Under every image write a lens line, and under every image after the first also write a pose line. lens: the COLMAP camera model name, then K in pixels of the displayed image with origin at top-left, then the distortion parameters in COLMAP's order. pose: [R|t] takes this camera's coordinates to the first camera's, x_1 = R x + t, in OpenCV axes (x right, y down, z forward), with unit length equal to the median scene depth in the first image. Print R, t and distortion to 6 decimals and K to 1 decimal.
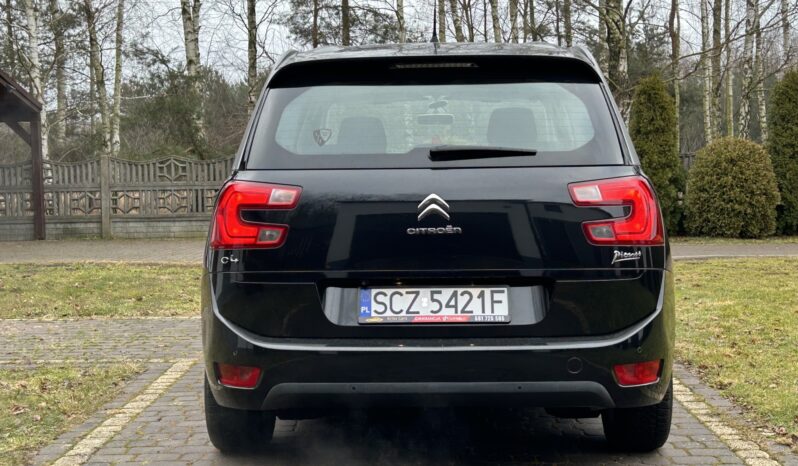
lens RADIAL K [[1182.2, 0, 399.0], [0, 1182.2, 233.0], [0, 0, 1]] dist [0.231533, 0.009204]
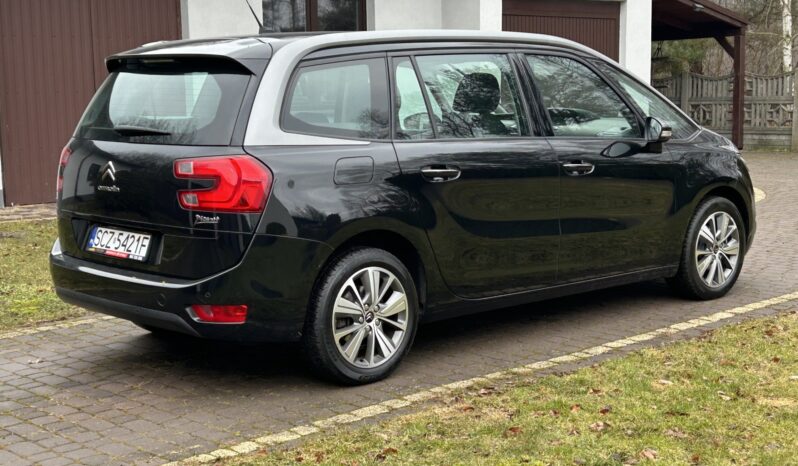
lens RADIAL K [[1182.2, 0, 399.0], [0, 1182.2, 233.0], [0, 0, 1]] dist [0.231533, 0.009204]
pose [[0.695161, 0.096349, -0.712368, 1.227385], [-0.032249, 0.994159, 0.102991, -0.102276], [0.718130, -0.048622, 0.694208, 0.277865]]
